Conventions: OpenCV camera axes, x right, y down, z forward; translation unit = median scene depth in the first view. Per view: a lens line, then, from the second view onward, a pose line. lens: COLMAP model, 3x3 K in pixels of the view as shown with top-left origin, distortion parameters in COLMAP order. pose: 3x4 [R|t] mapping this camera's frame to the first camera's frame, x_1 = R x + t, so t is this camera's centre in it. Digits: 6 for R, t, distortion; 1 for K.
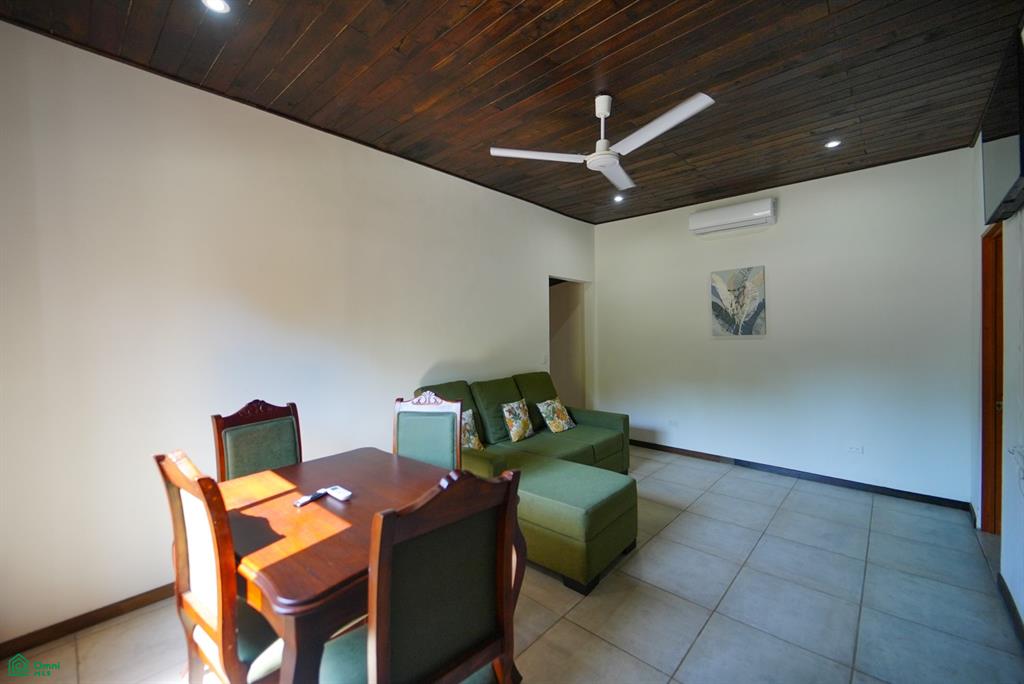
lens RADIAL K [[416.4, 0, 512.0], [0, 416.4, 342.0], [0, 0, 1]] dist [0.001283, -0.000089]
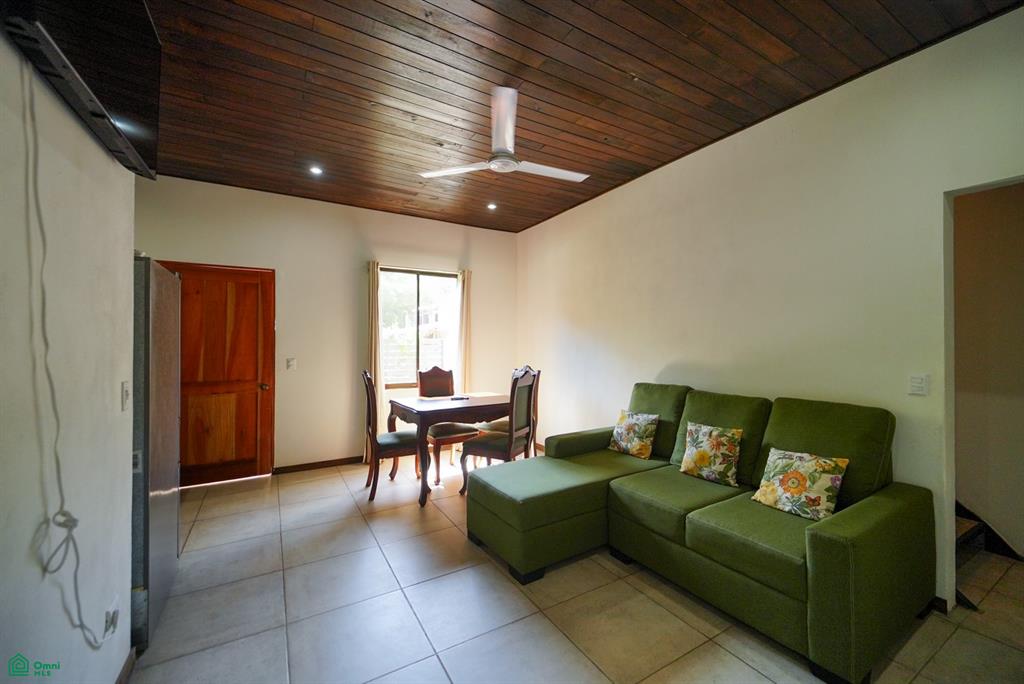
lens RADIAL K [[416.4, 0, 512.0], [0, 416.4, 342.0], [0, 0, 1]] dist [0.001283, -0.000089]
pose [[-0.303207, 0.005220, -0.952910, 1.211502], [-0.018702, 0.999760, 0.011428, -0.003094], [0.952741, 0.021286, -0.303037, 1.355049]]
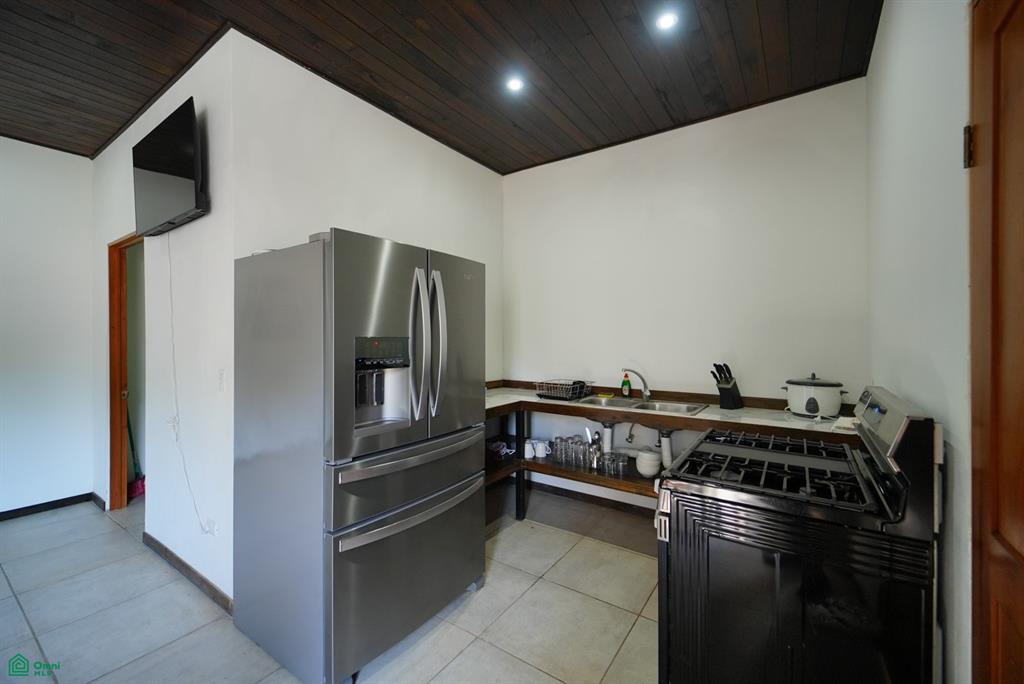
lens RADIAL K [[416.4, 0, 512.0], [0, 416.4, 342.0], [0, 0, 1]] dist [0.001283, -0.000089]
pose [[-0.140550, -0.000966, 0.990073, -0.127193], [0.020766, 0.999777, 0.003924, 0.024332], [-0.989856, 0.021111, -0.140499, 0.098185]]
